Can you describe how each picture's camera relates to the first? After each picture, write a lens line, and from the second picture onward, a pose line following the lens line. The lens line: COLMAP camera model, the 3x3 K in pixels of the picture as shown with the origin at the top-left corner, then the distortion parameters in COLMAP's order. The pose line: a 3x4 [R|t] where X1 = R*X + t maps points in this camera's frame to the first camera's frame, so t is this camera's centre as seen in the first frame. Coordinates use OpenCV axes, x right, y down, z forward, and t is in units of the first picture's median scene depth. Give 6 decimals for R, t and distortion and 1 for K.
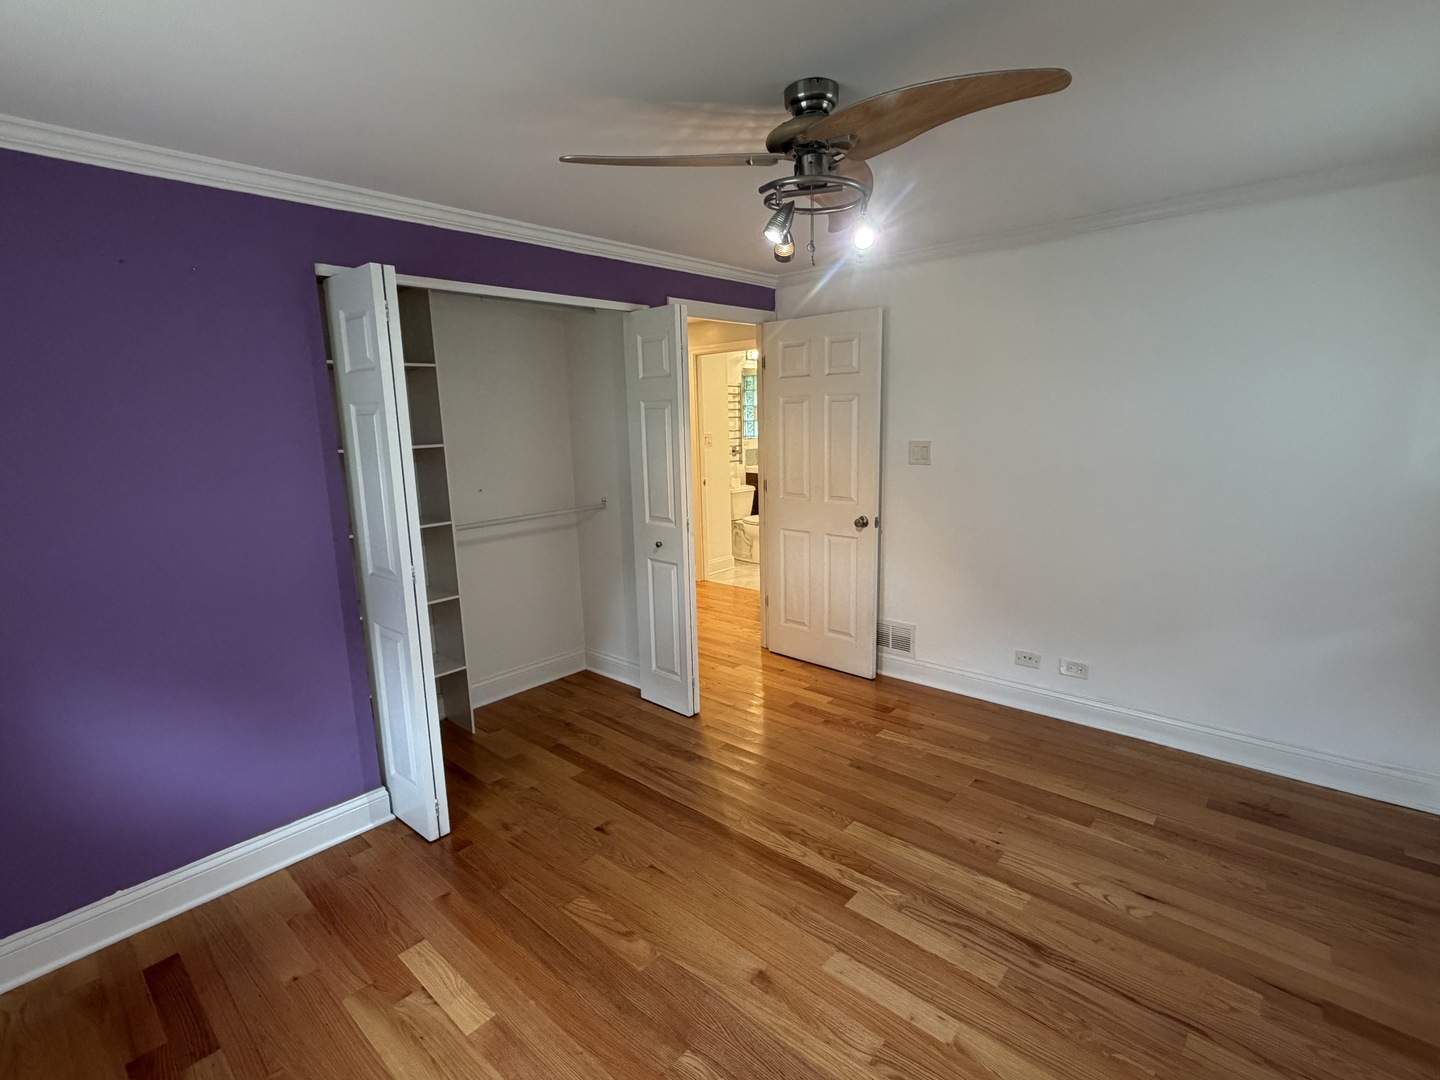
lens RADIAL K [[684.3, 0, 720.0], [0, 684.3, 540.0], [0, 0, 1]] dist [-0.001826, -0.000125]
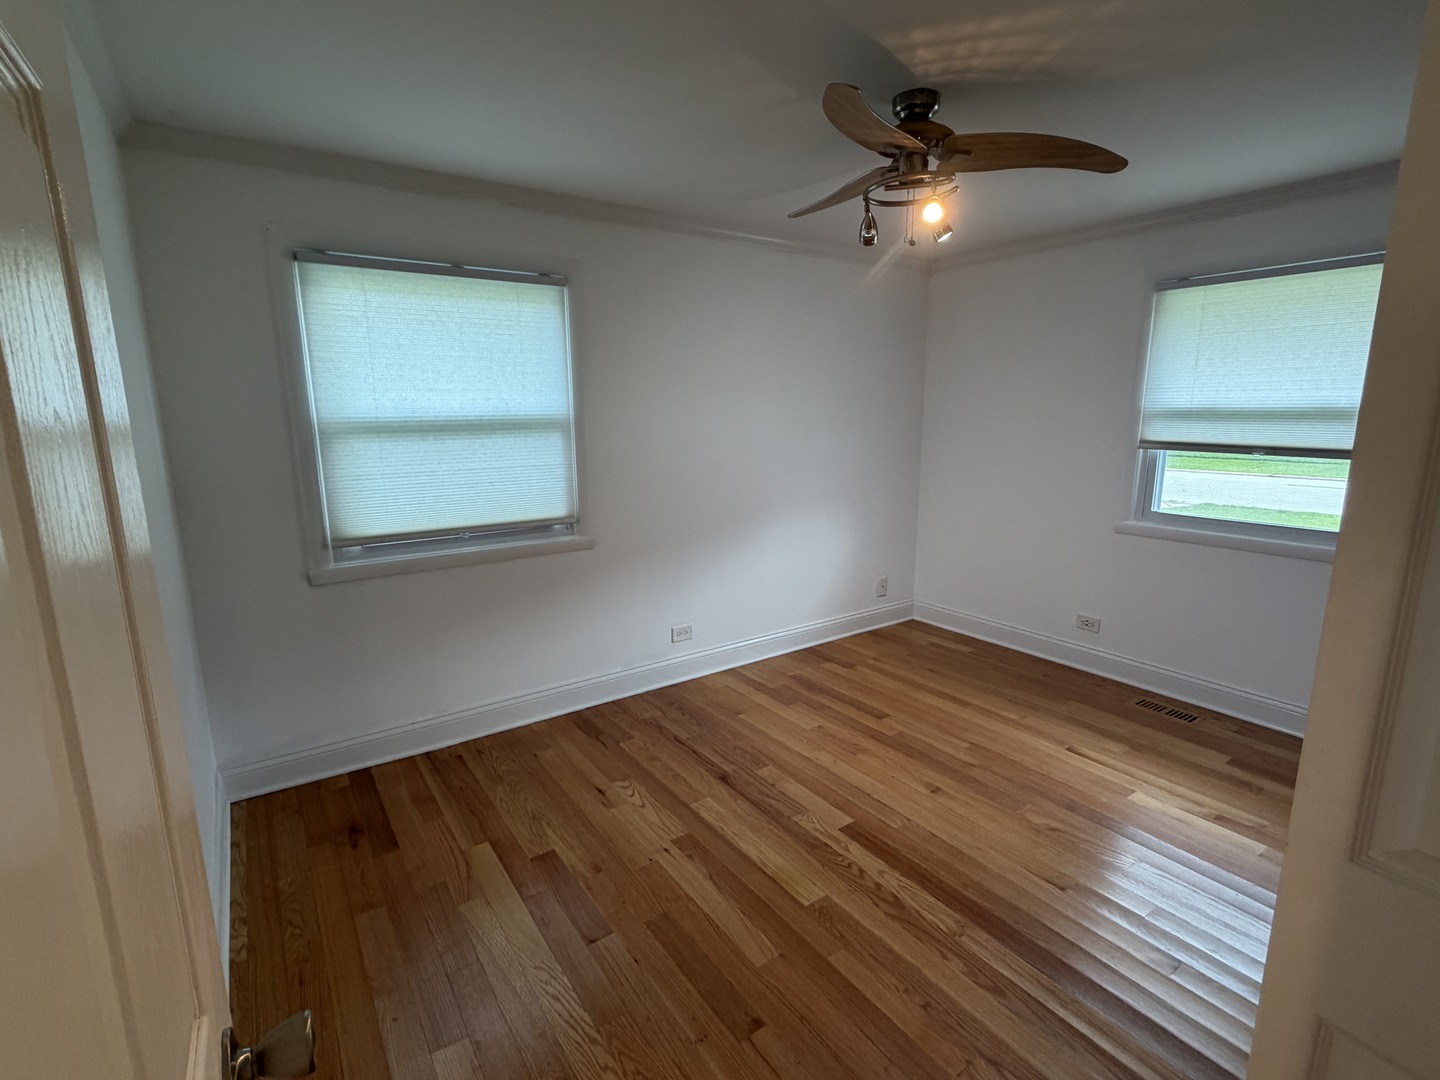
lens RADIAL K [[684.3, 0, 720.0], [0, 684.3, 540.0], [0, 0, 1]] dist [-0.001826, -0.000125]
pose [[-0.971913, -0.012641, 0.235001, 0.133449], [0.073887, 0.931675, 0.355700, -0.304479], [-0.223441, 0.363073, -0.904573, 1.837469]]
